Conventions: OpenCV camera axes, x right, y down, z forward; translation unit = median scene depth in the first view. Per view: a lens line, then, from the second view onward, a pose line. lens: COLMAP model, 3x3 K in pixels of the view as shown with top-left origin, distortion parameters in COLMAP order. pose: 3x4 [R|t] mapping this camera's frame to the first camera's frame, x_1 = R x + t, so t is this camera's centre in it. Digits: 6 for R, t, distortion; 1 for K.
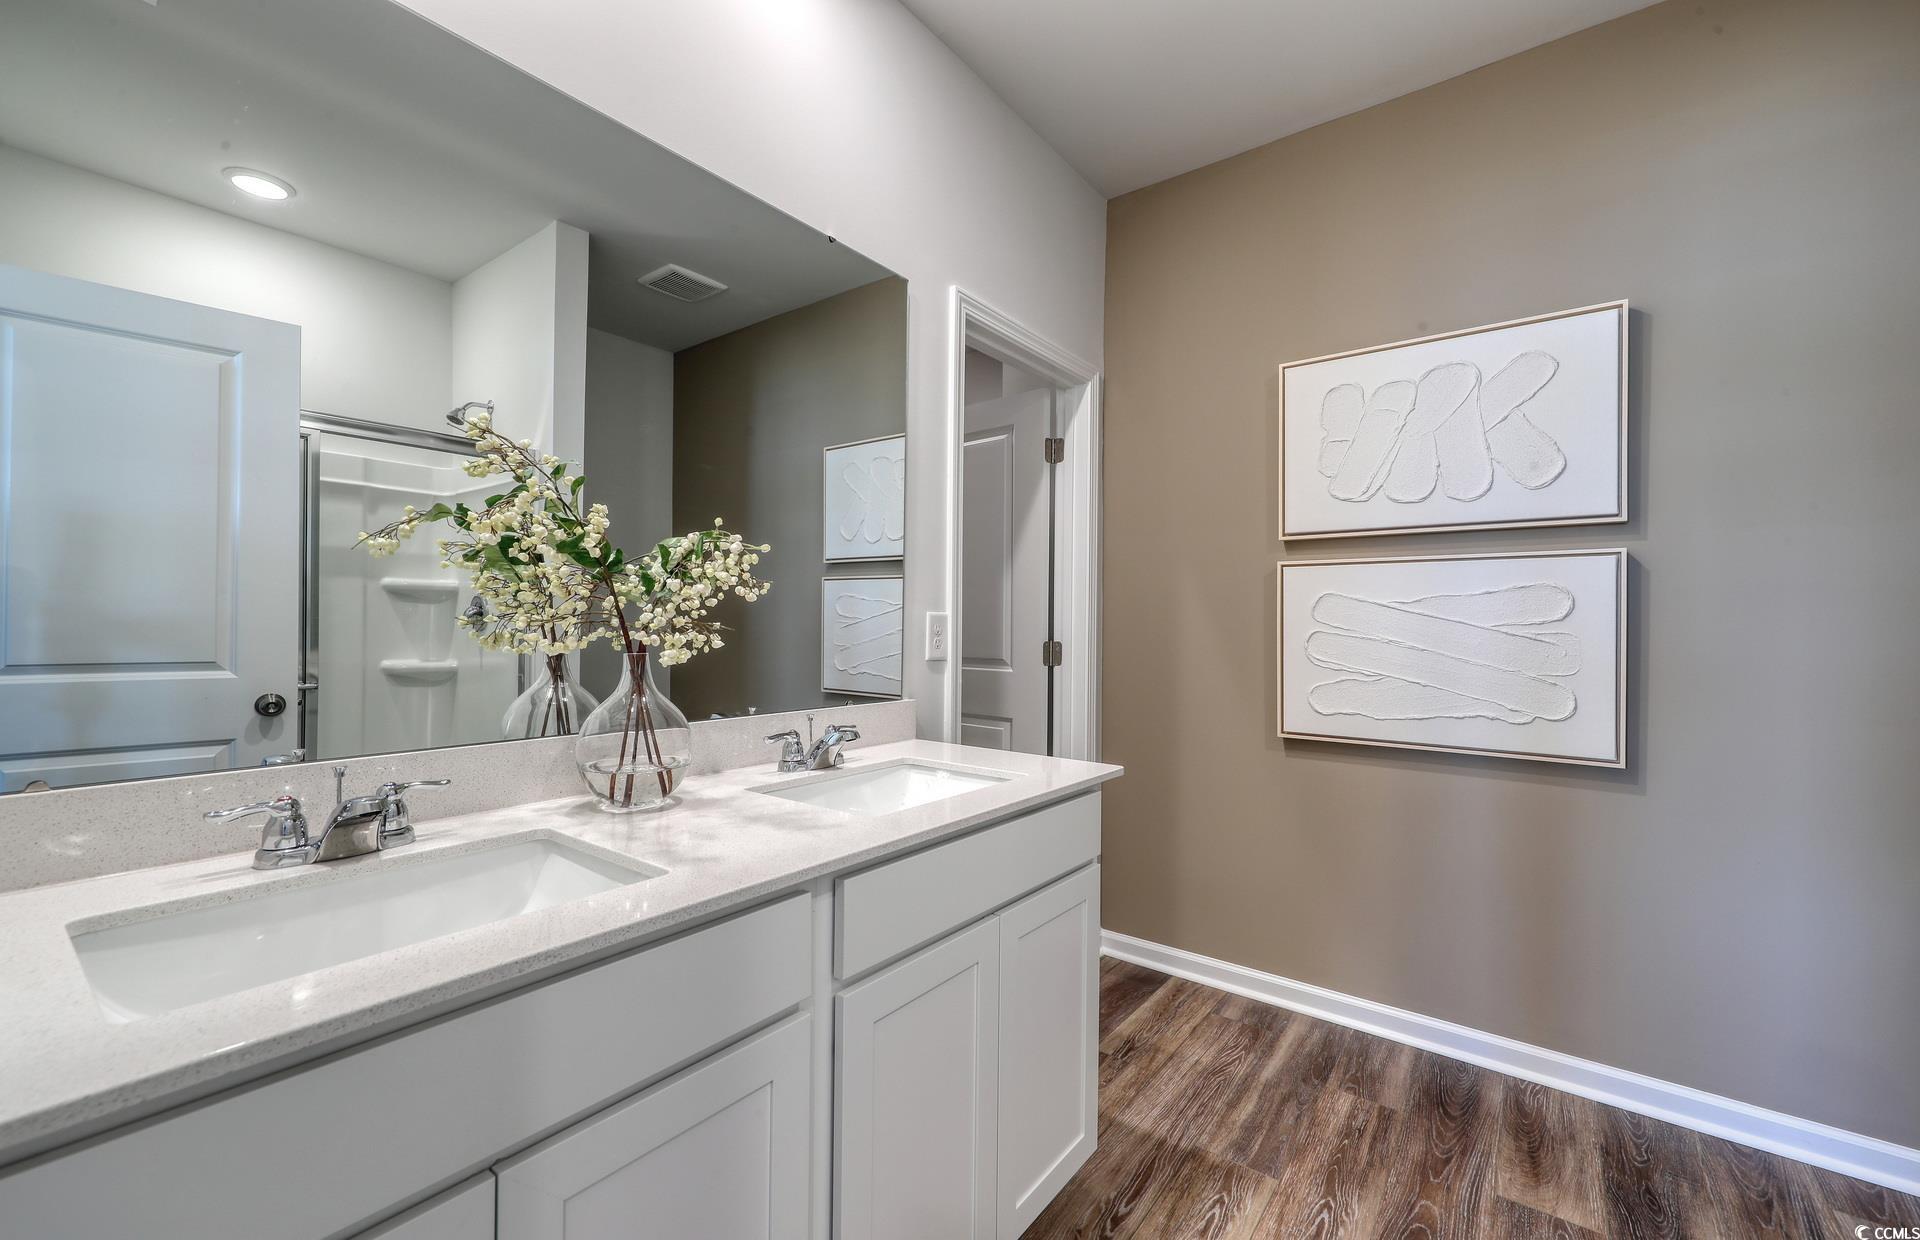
lens RADIAL K [[804.0, 0, 974.9], [0, 804.0, 621.5], [0, 0, 1]] dist [0.000602, -0.000024]
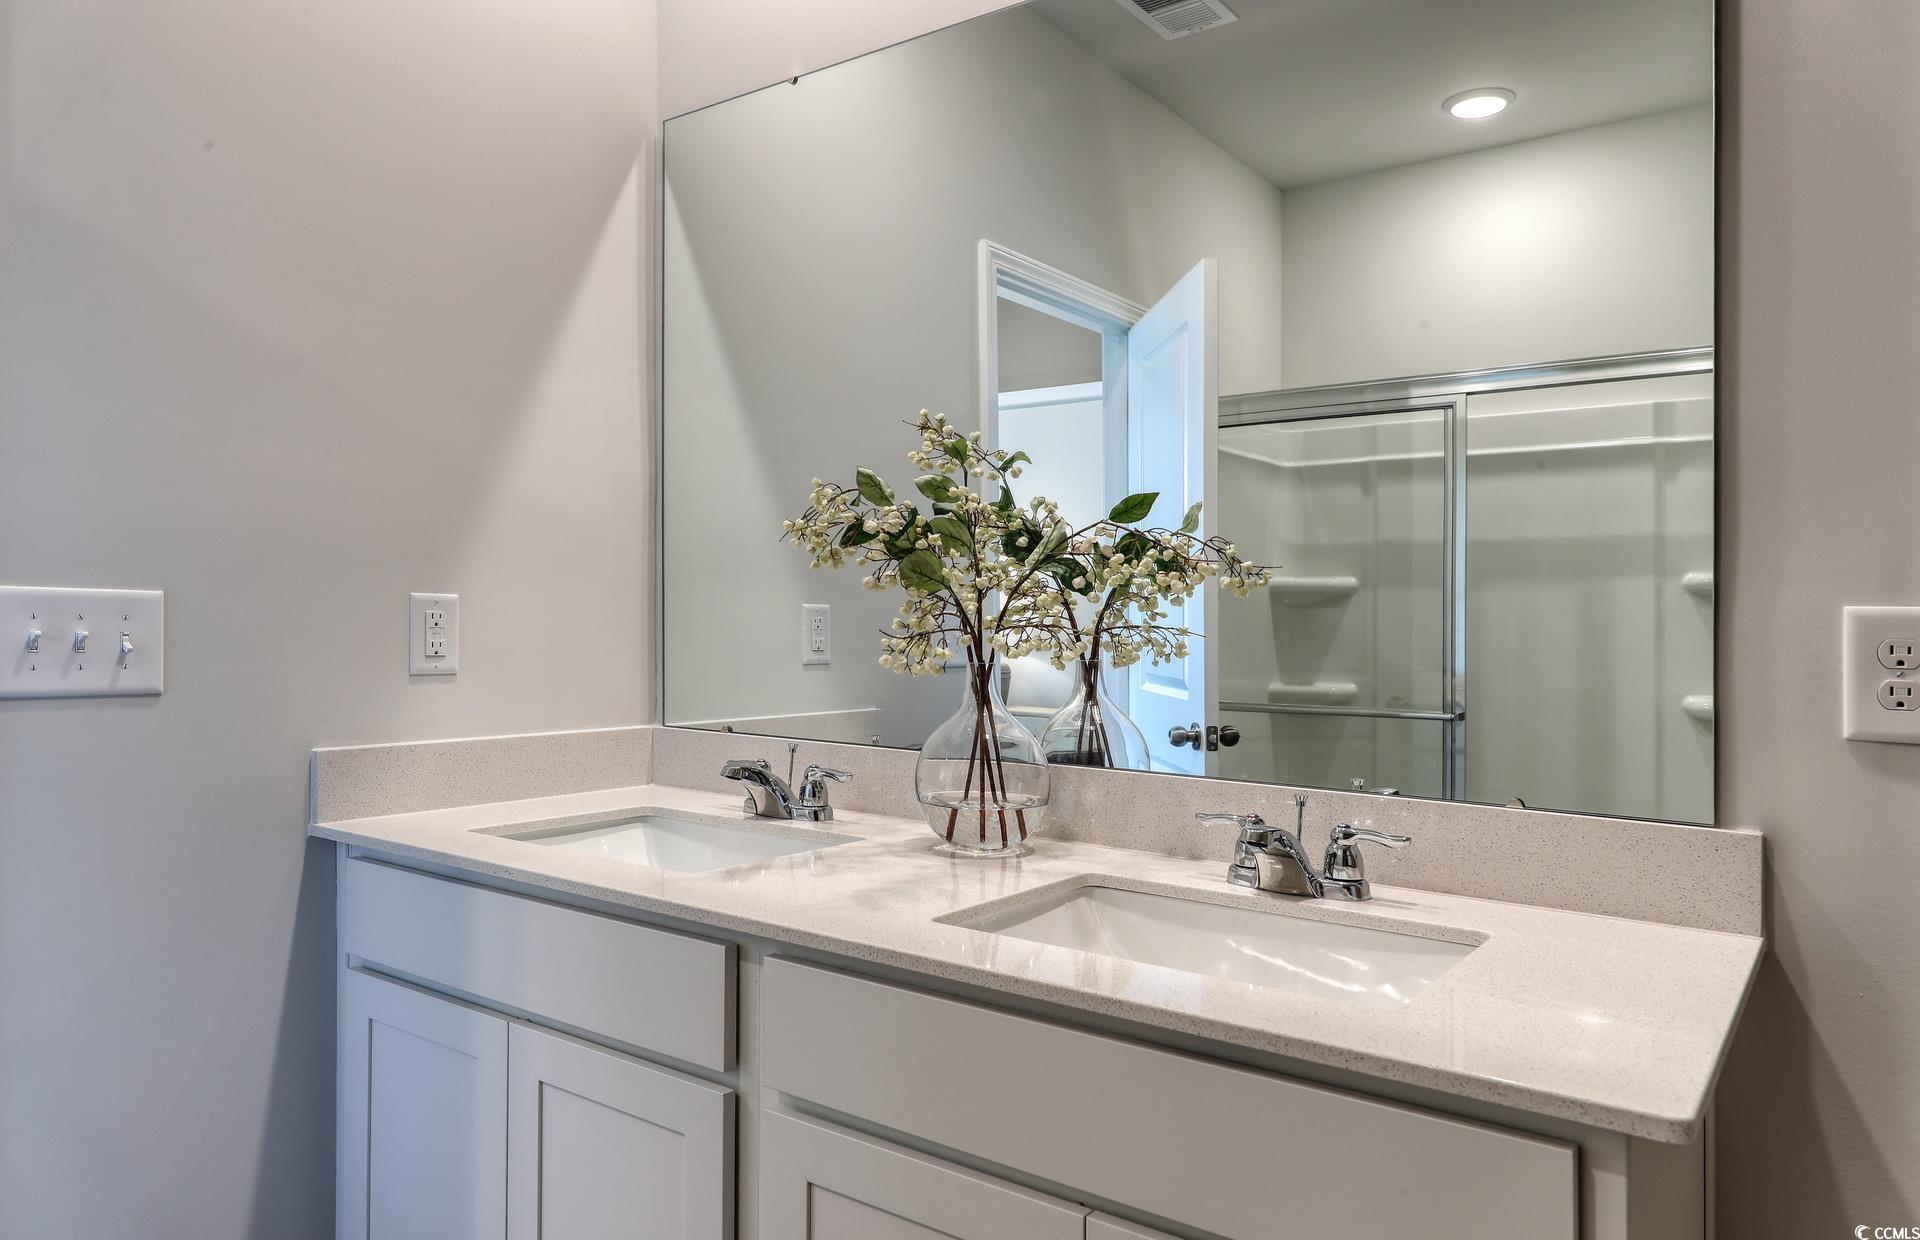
lens RADIAL K [[1240.3, 0, 965.4], [0, 1240.3, 616.3], [0, 0, 1]] dist [-0.000567, -0.005984]
pose [[-0.014329, -0.001580, -0.999896, 0.598517], [-0.002869, 0.999995, -0.001539, -0.007543], [0.999893, 0.002847, -0.014333, 0.699816]]
